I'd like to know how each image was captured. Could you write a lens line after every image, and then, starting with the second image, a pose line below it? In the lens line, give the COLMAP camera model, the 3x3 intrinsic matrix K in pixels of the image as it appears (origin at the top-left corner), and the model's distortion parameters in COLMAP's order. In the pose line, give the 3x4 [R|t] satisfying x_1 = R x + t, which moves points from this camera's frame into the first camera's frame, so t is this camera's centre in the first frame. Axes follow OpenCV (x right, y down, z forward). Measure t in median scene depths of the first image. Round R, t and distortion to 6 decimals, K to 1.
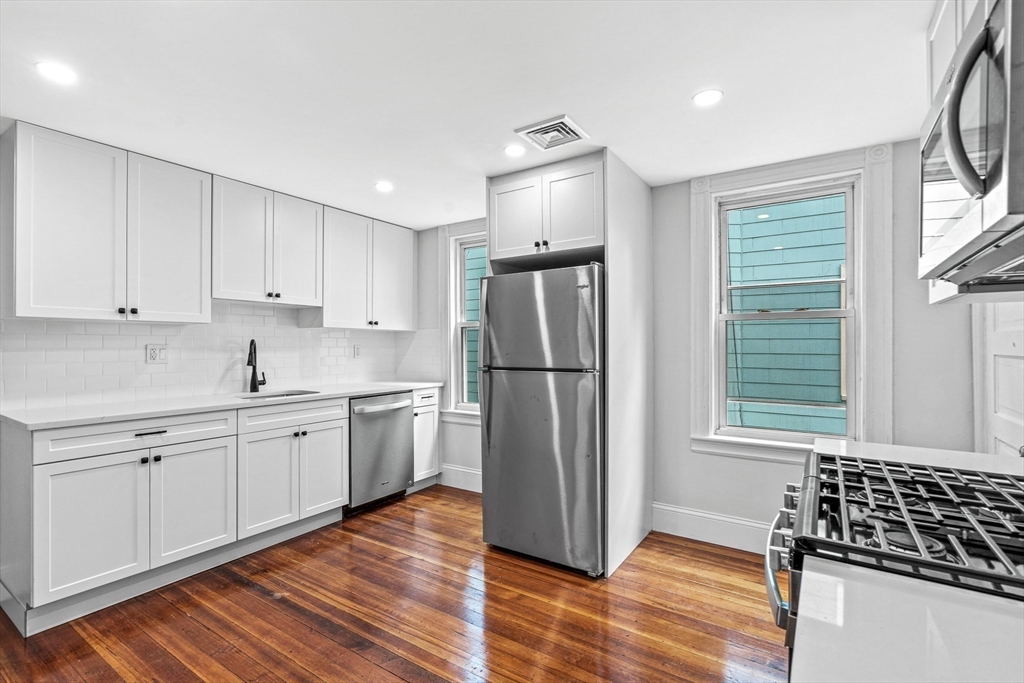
lens RADIAL K [[475.3, 0, 514.0], [0, 475.3, 343.2], [0, 0, 1]] dist [0.001058, 0.000451]
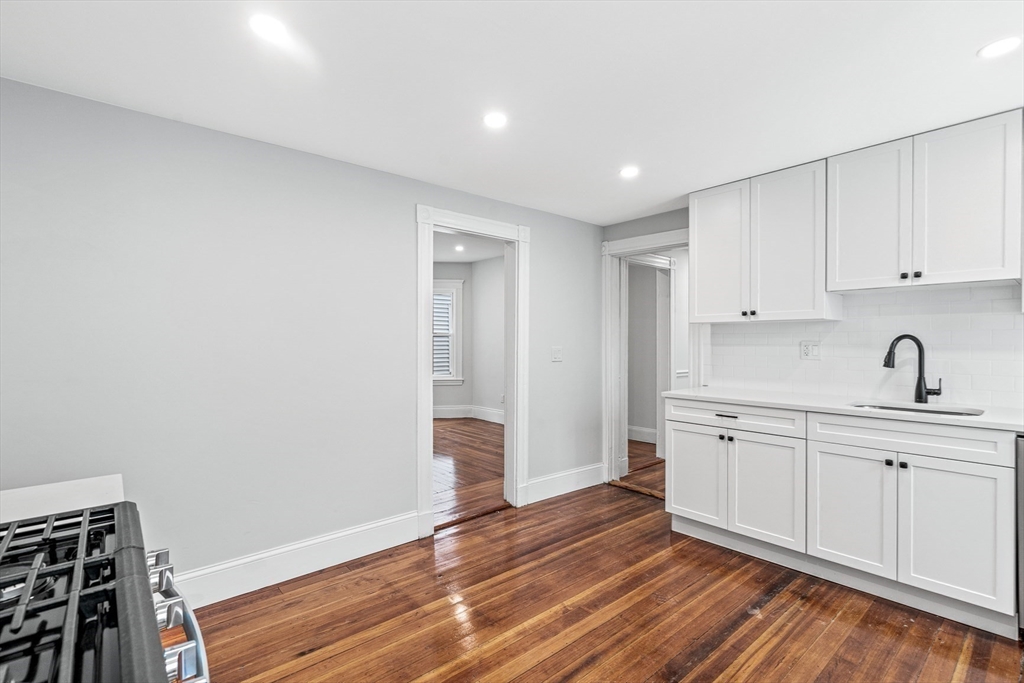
lens RADIAL K [[481.8, 0, 517.7], [0, 481.8, 345.8], [0, 0, 1]] dist [0.000068, 0.000212]
pose [[-0.281544, 0.007299, -0.959521, 0.493962], [0.004248, 0.999971, 0.006360, 0.003367], [0.959539, -0.002286, -0.281566, 0.764033]]
